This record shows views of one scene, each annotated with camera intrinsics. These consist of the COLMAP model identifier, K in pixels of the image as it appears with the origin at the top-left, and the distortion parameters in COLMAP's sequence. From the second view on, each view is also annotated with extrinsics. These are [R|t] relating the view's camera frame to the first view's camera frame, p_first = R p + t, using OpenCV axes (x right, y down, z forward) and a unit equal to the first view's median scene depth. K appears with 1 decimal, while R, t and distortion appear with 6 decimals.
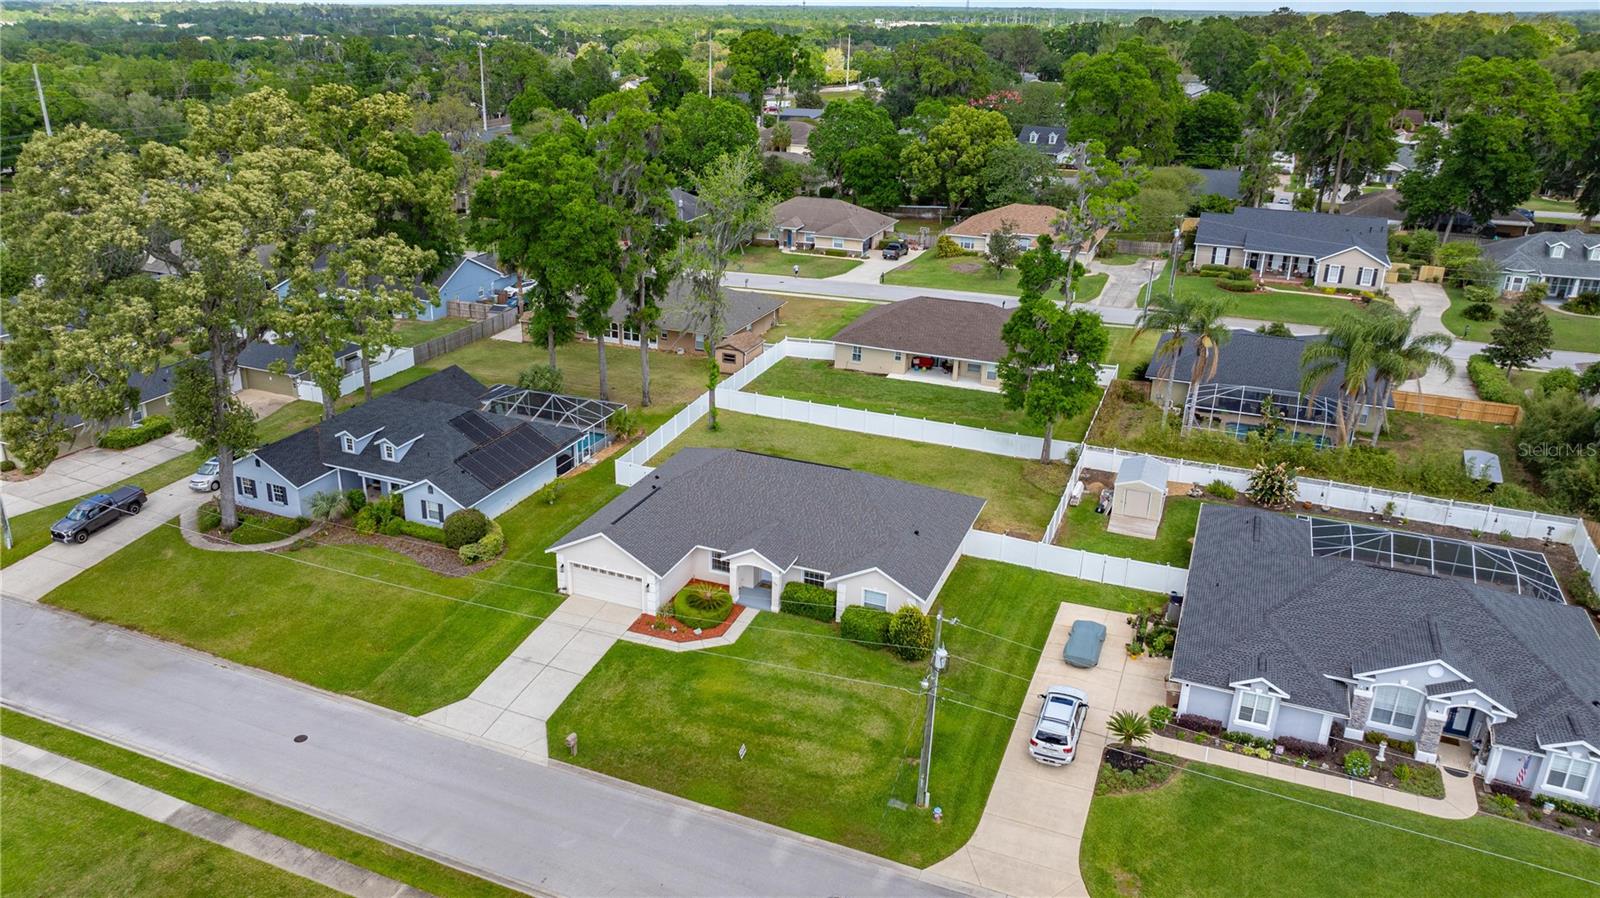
lens RADIAL K [[1069.3, 0, 771.4], [0, 1069.3, 444.4], [0, 0, 1]] dist [-0.012268, 0.001658]
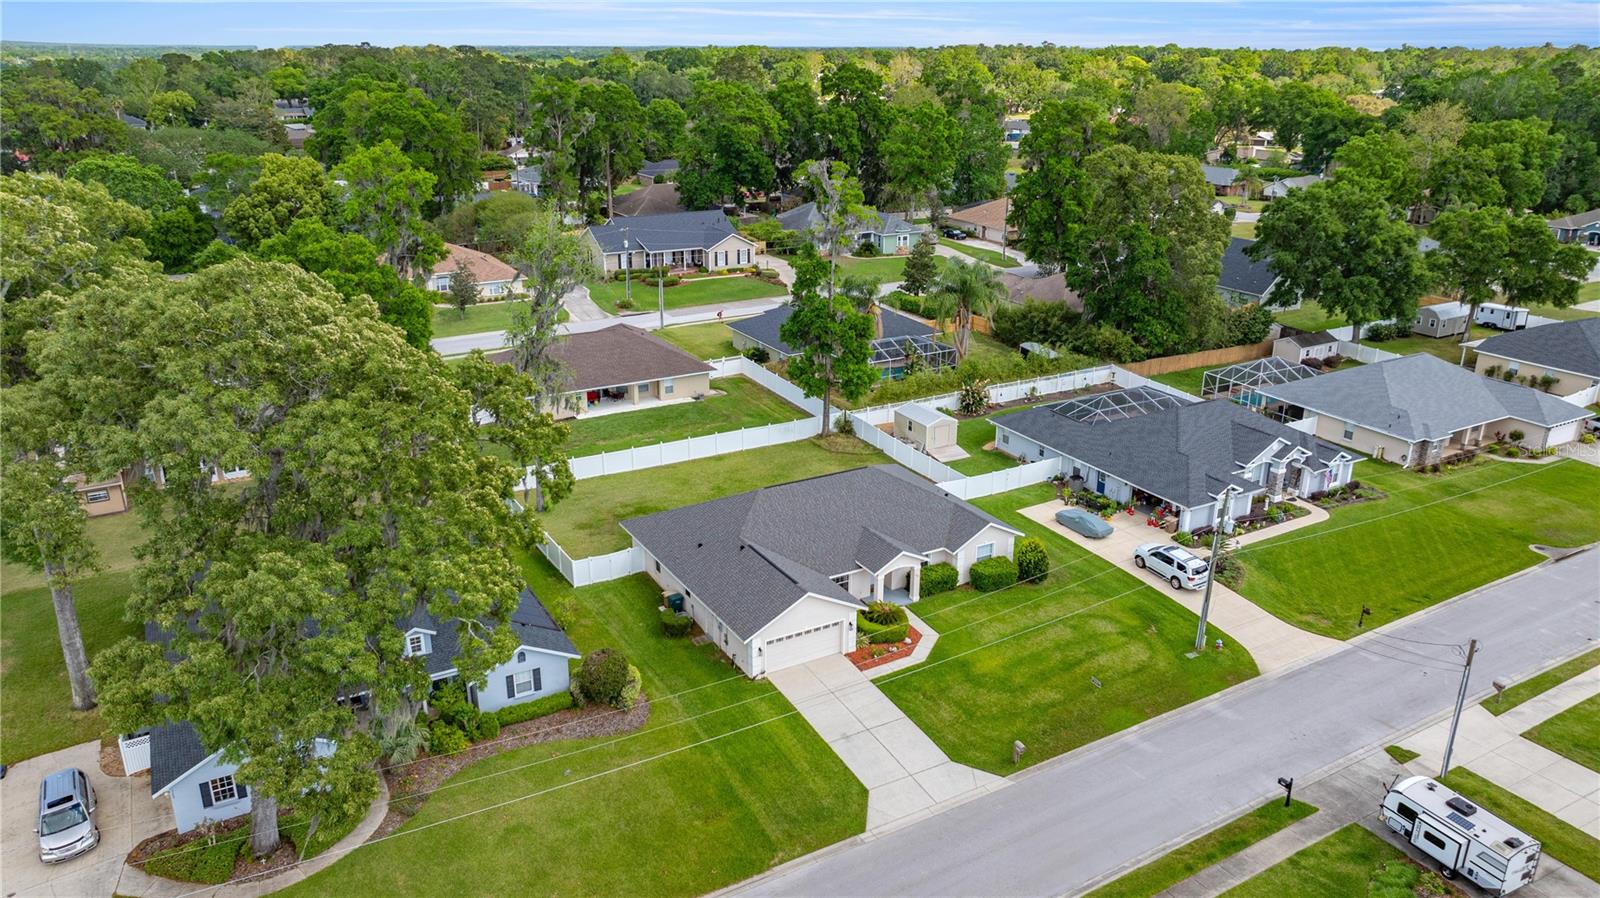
lens RADIAL K [[1069.3, 0, 771.4], [0, 1069.3, 444.4], [0, 0, 1]] dist [-0.012268, 0.001658]
pose [[0.624798, -0.278409, 0.729463, -0.722487], [0.298547, 0.948459, 0.106280, -0.132568], [-0.721455, 0.151375, 0.675713, 0.303834]]
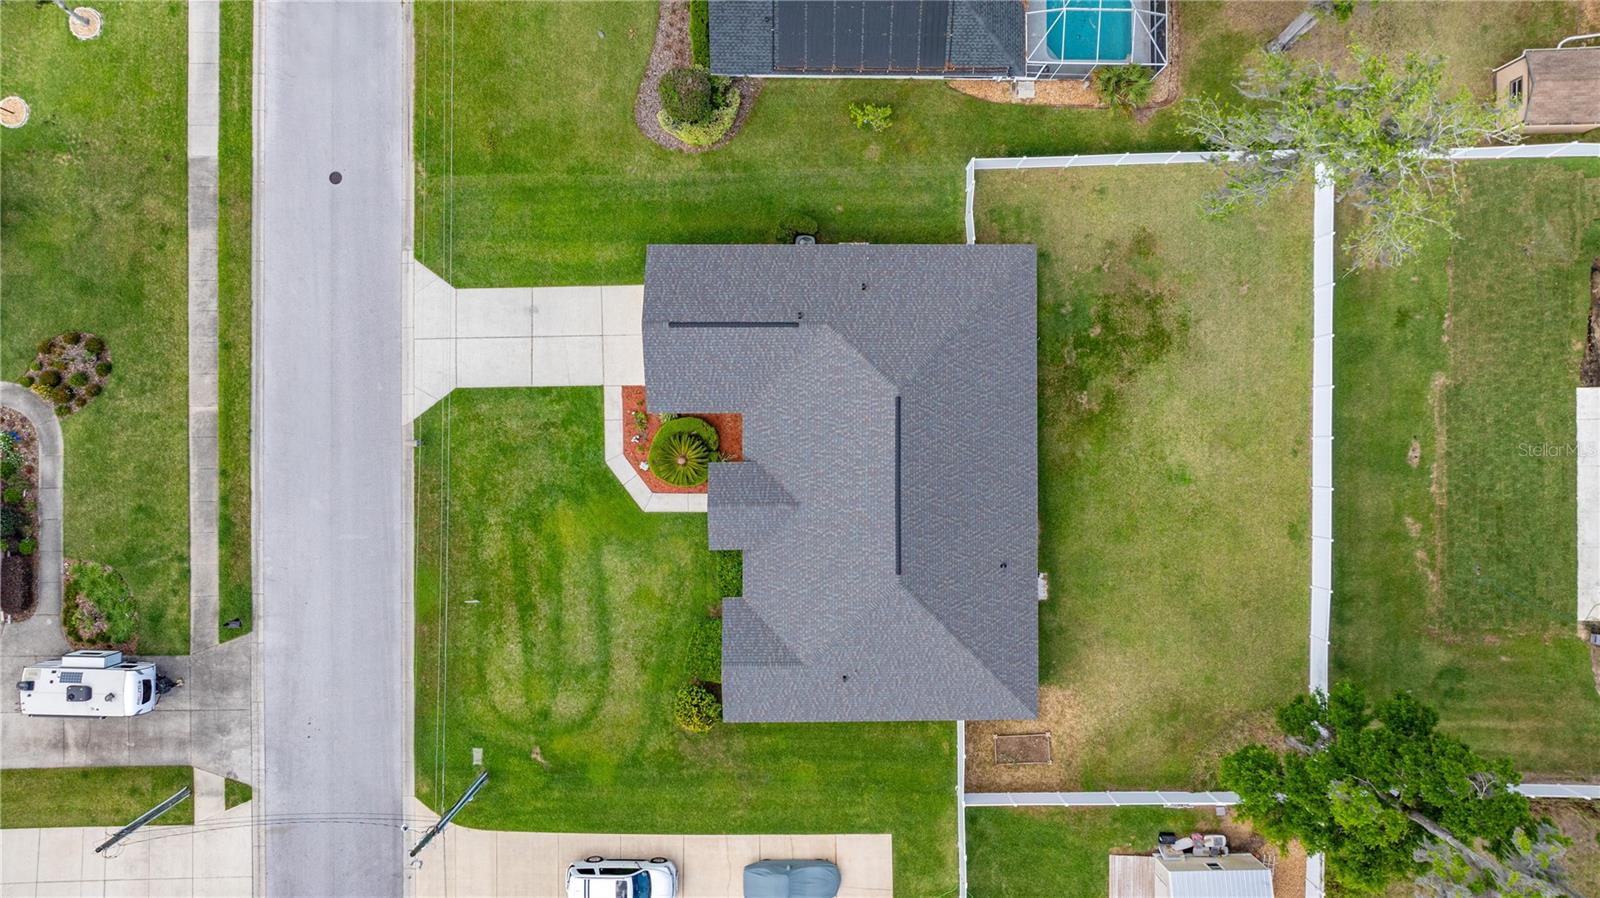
lens RADIAL K [[1069.3, 0, 771.4], [0, 1069.3, 444.4], [0, 0, 1]] dist [-0.012268, 0.001658]
pose [[0.401337, 0.915930, 0.000485, -0.036185], [-0.358100, 0.156423, 0.920487, -0.555786], [0.843026, -0.369599, 0.390773, 0.633513]]
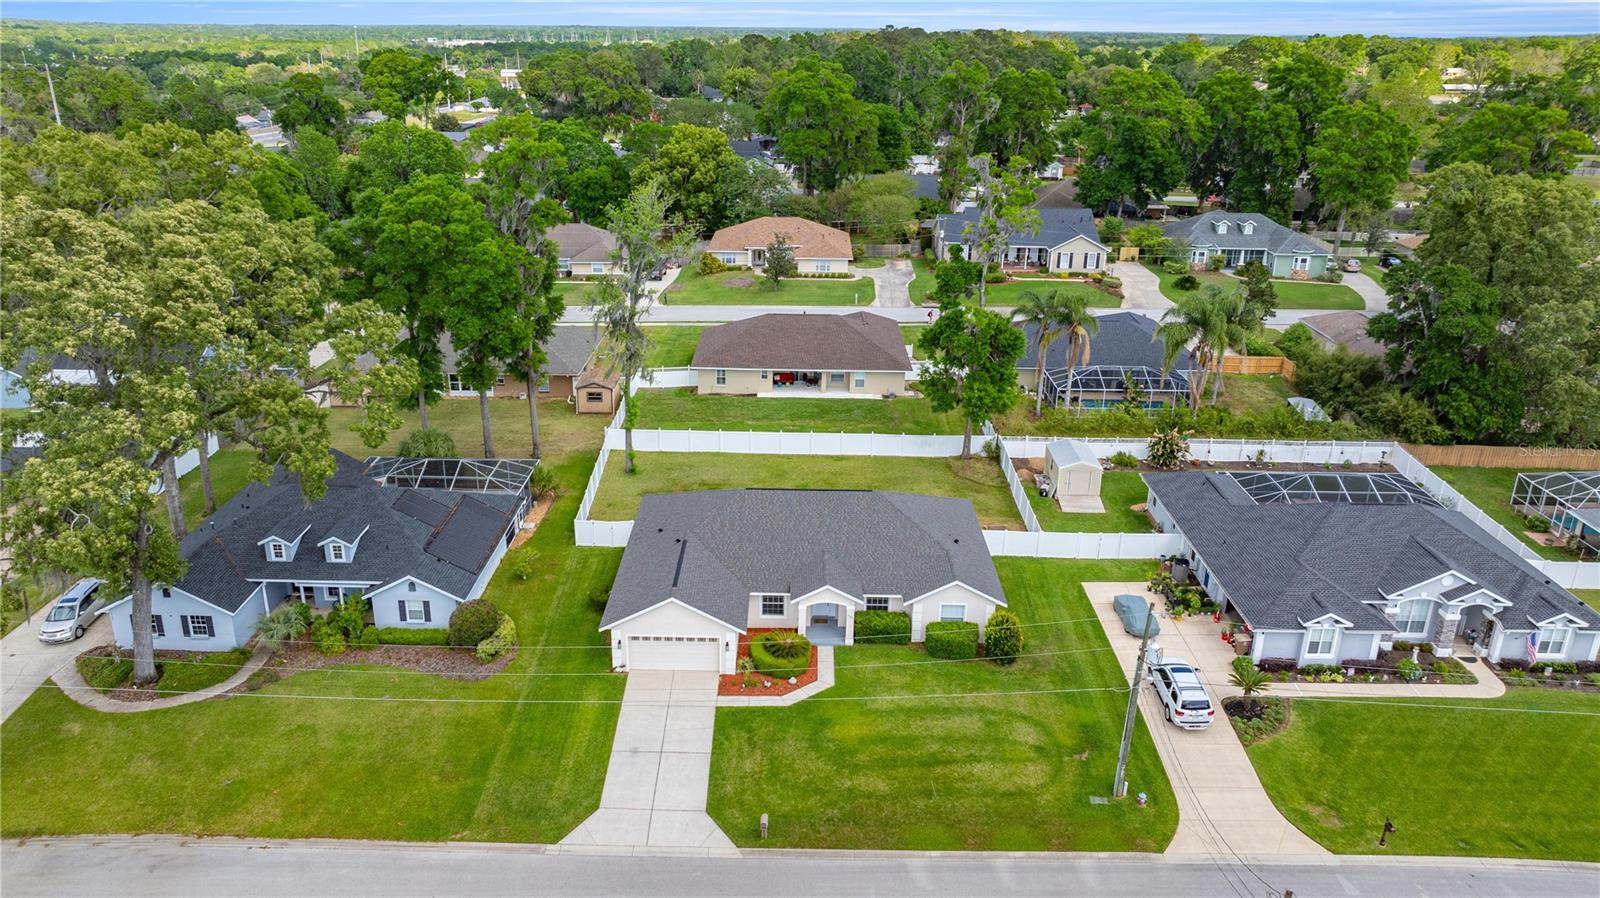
lens RADIAL K [[1070.1, 0, 778.2], [0, 1070.1, 443.9], [0, 0, 1]] dist [-0.016961, 0.000644]
pose [[0.929324, -0.133784, 0.344178, -0.319756], [0.139001, 0.990246, 0.009594, -0.037787], [-0.342104, 0.038926, 0.938856, 0.084848]]
